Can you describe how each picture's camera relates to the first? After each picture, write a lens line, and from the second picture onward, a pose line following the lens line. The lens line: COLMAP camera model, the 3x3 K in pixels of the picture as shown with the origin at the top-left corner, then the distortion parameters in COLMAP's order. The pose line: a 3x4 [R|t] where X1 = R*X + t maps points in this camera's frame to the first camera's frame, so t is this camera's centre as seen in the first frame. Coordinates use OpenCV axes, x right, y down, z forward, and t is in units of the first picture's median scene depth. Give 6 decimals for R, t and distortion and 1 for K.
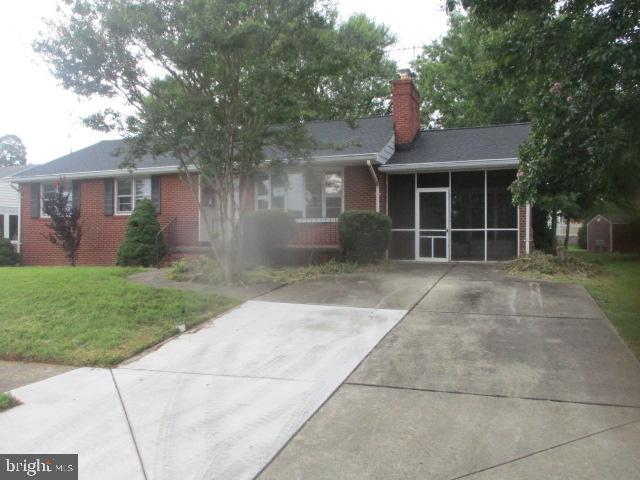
lens RADIAL K [[543.5, 0, 320.0], [0, 543.5, 240.0], [0, 0, 1]] dist [-0.003249, -0.009527]
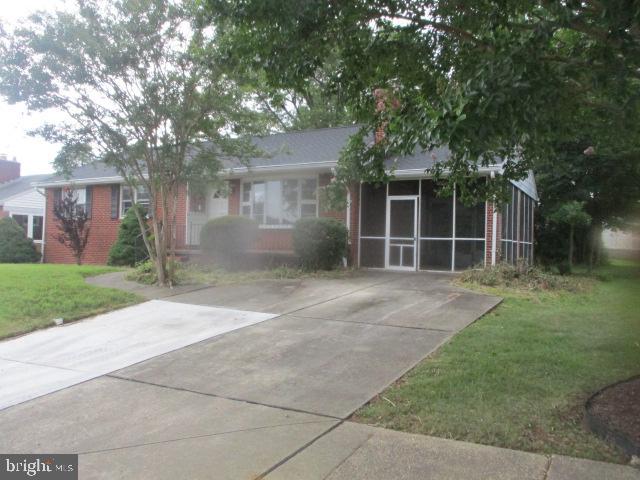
lens RADIAL K [[543.5, 0, 316.9], [0, 543.5, 238.1], [0, 0, 1]] dist [-0.003249, -0.009527]
pose [[0.987808, 0.020706, -0.154292, 0.212743], [-0.023265, 0.999620, -0.014804, -0.000387], [0.153927, 0.018213, 0.987914, -0.000038]]
